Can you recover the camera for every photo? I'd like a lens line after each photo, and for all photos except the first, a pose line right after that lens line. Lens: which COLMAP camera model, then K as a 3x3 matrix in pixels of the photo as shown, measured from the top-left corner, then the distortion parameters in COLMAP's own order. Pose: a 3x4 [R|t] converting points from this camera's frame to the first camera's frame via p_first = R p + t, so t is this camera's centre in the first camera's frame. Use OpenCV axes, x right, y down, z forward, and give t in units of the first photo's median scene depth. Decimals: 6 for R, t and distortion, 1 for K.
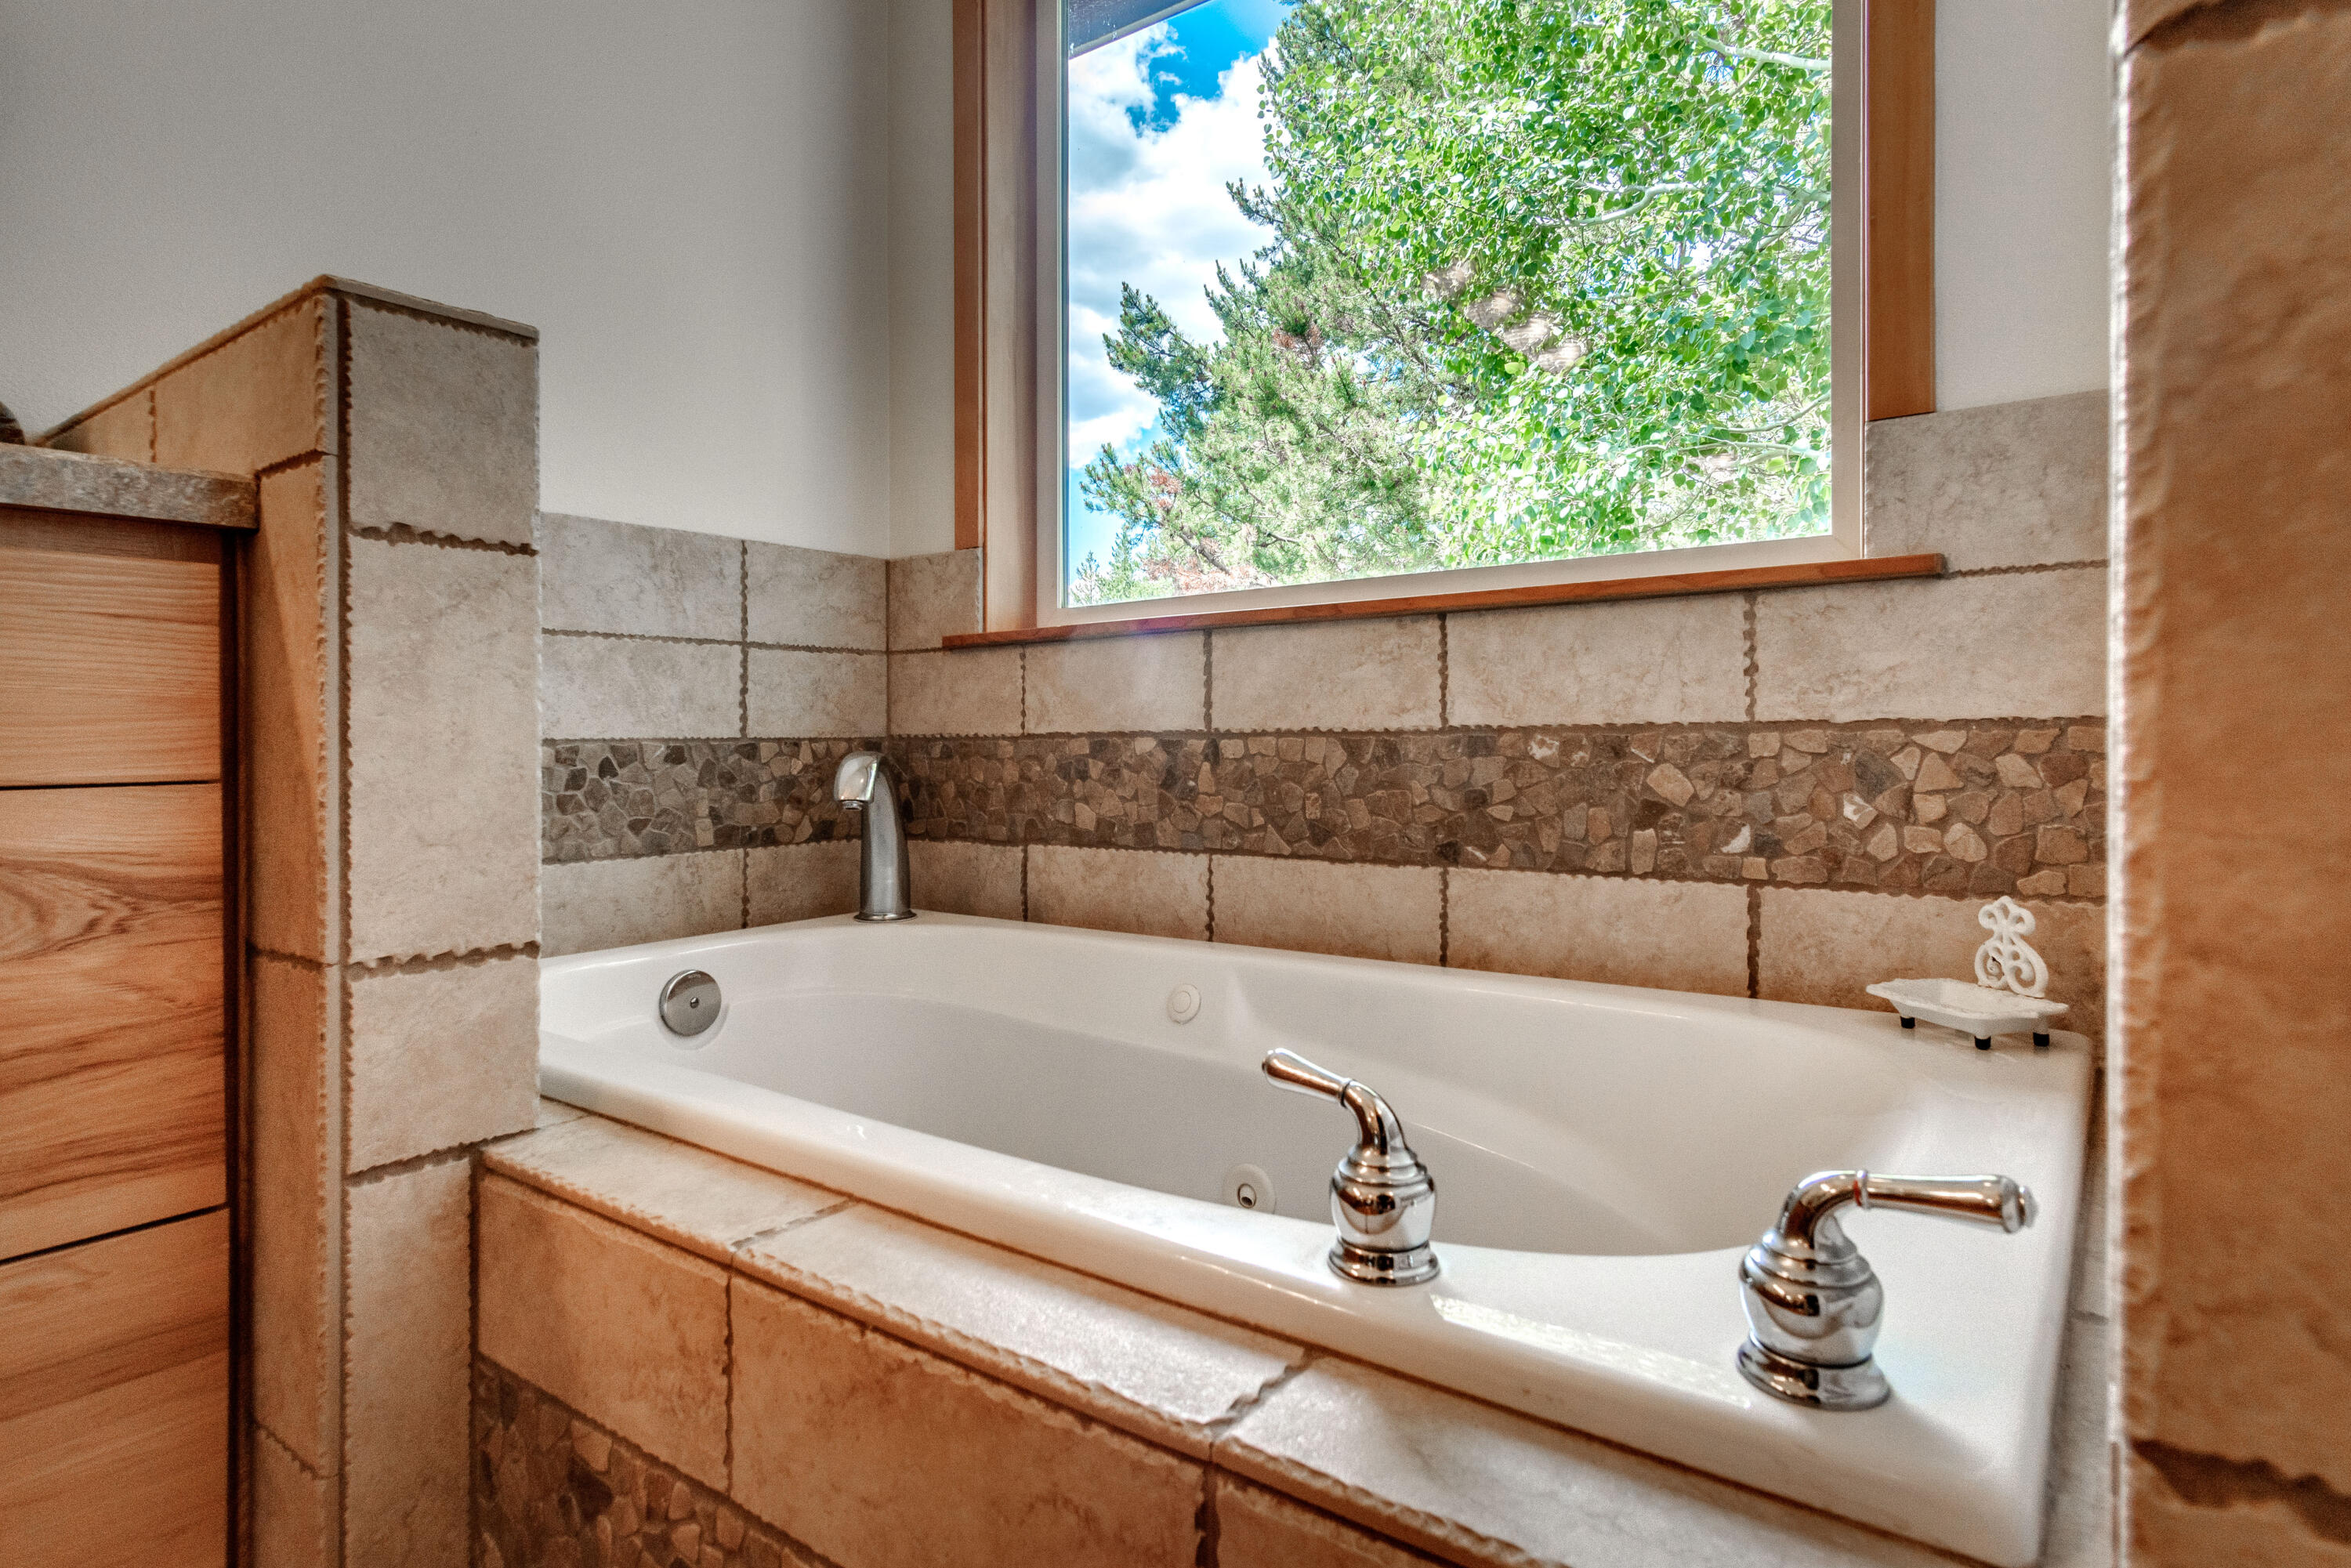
lens RADIAL K [[1273.9, 0, 1194.3], [0, 1273.9, 770.0], [0, 0, 1]] dist [0.005698, 0.000976]
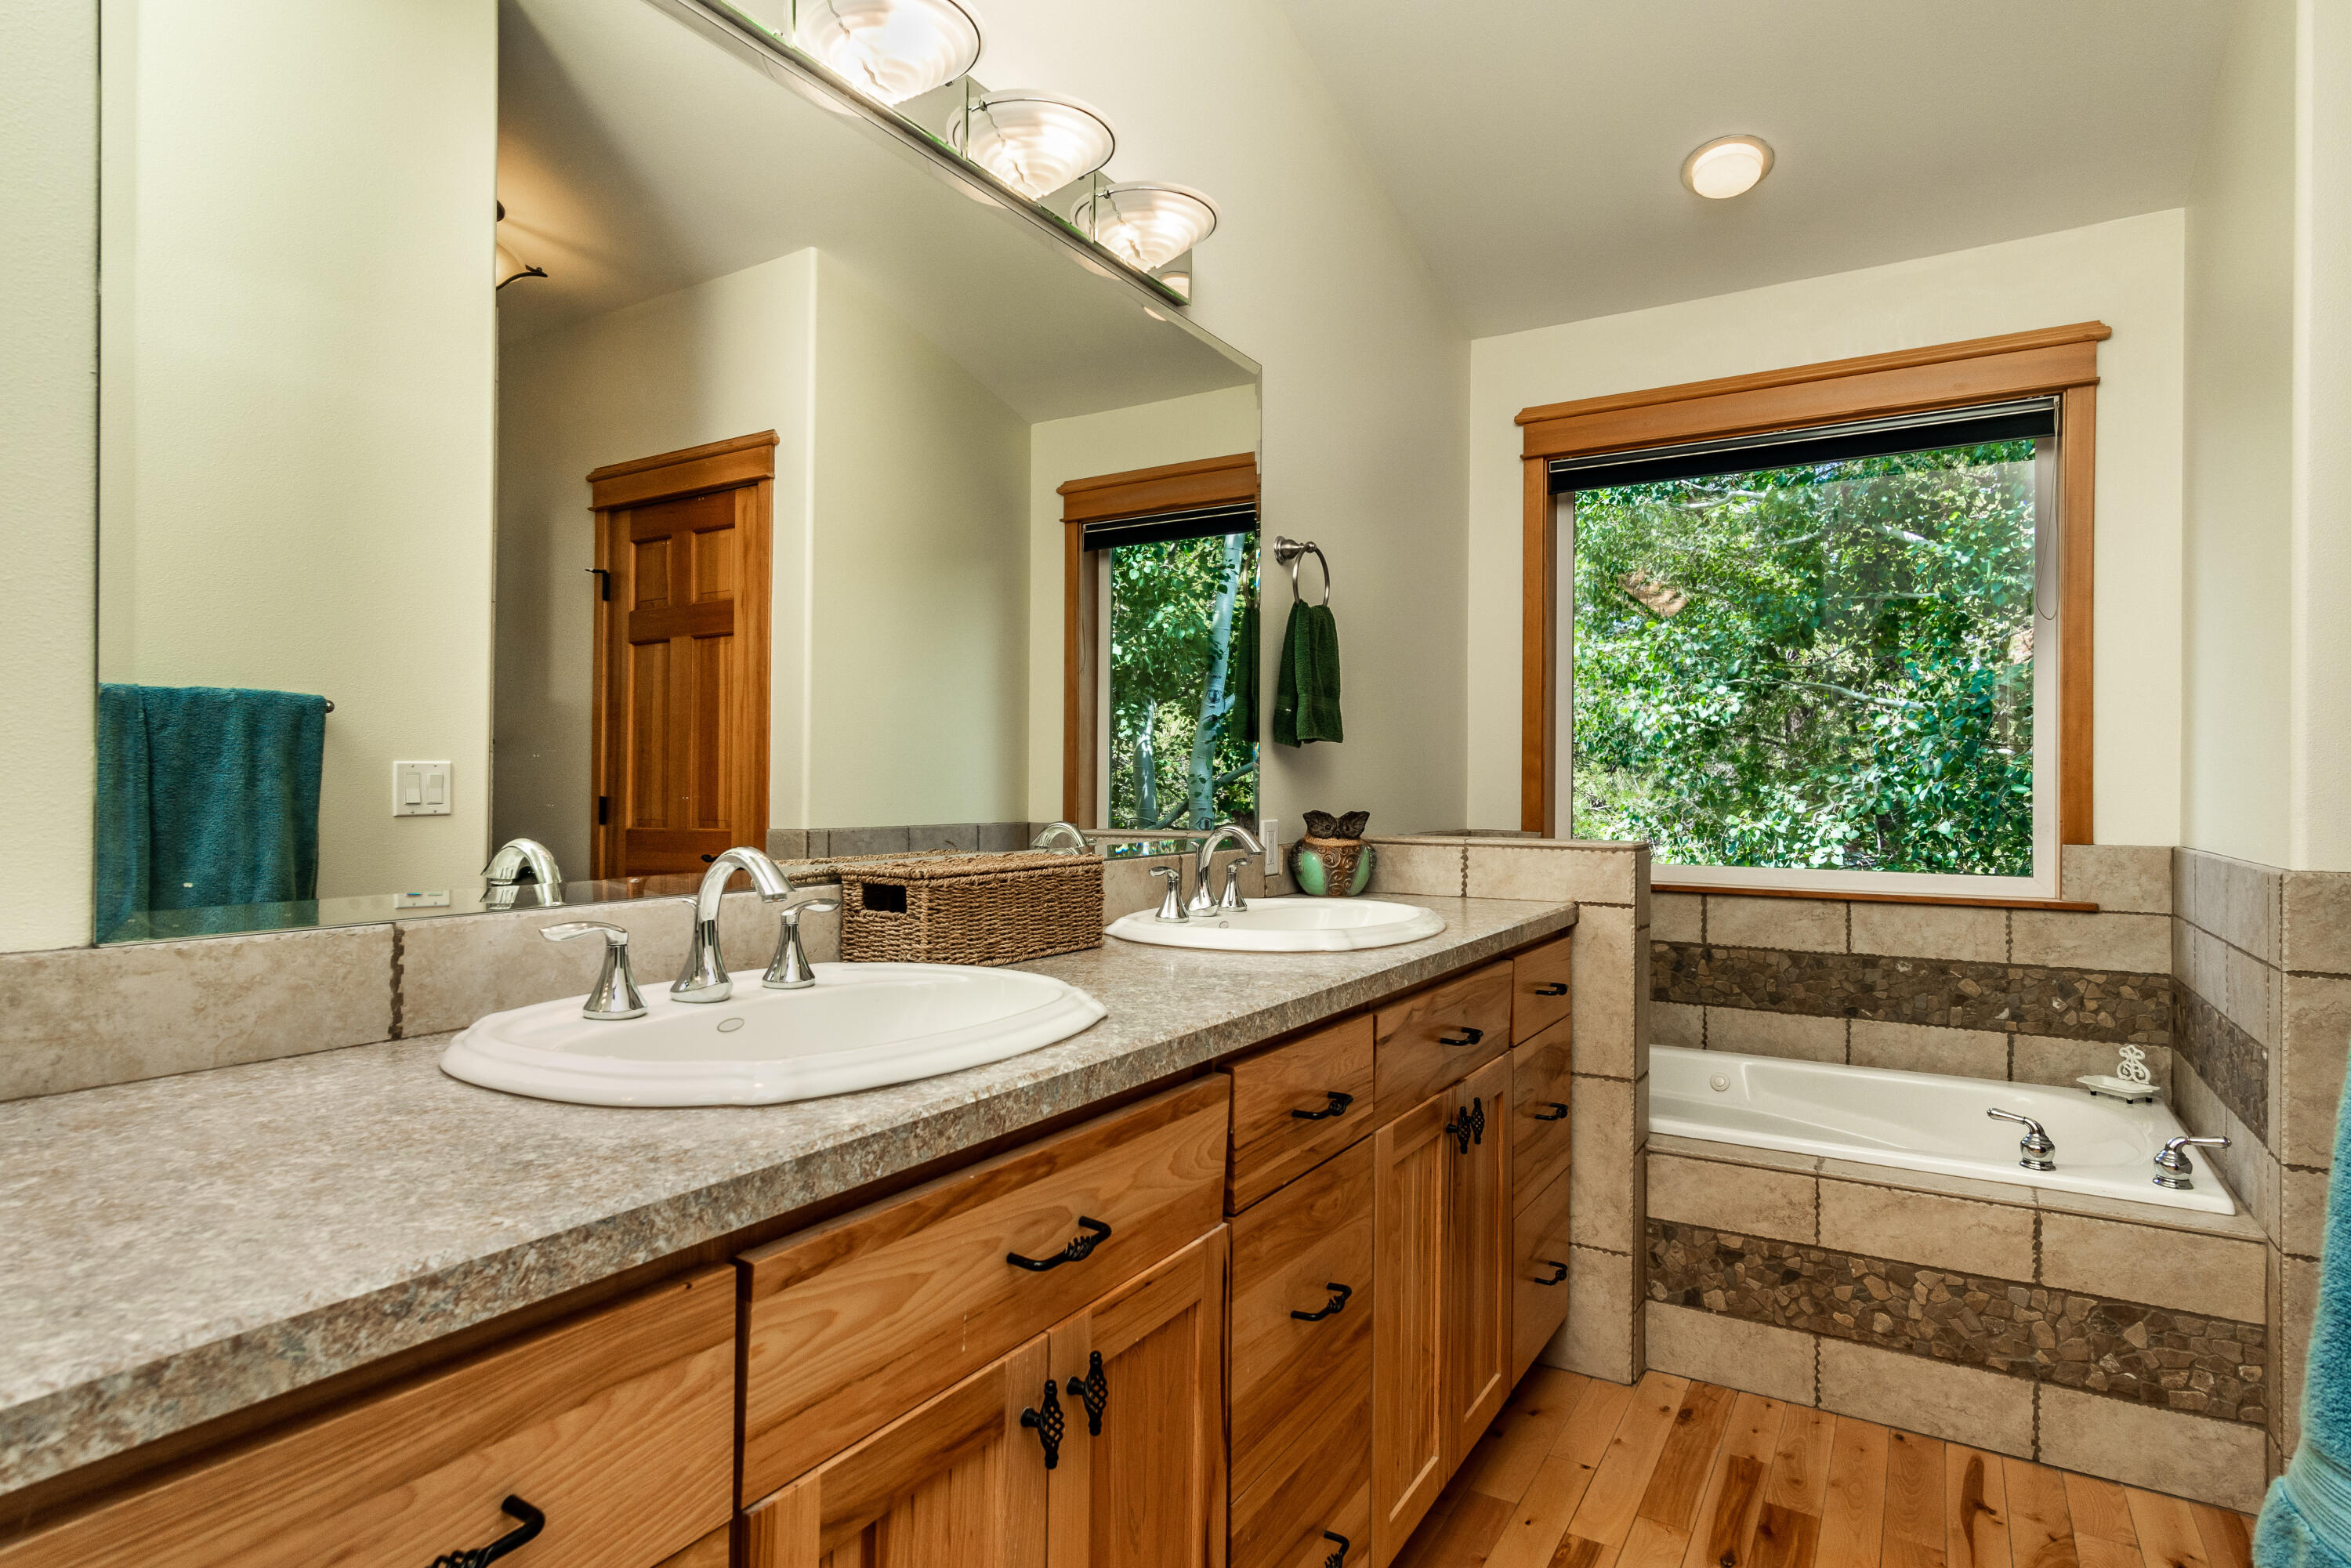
lens RADIAL K [[1273.9, 0, 1164.1], [0, 1273.9, 798.3], [0, 0, 1]] dist [0.005698, 0.000976]
pose [[0.995430, 0.013769, 0.094497, -1.313070], [-0.012828, 0.999862, -0.010561, -0.291106], [-0.094630, 0.009301, 0.995469, -1.176205]]
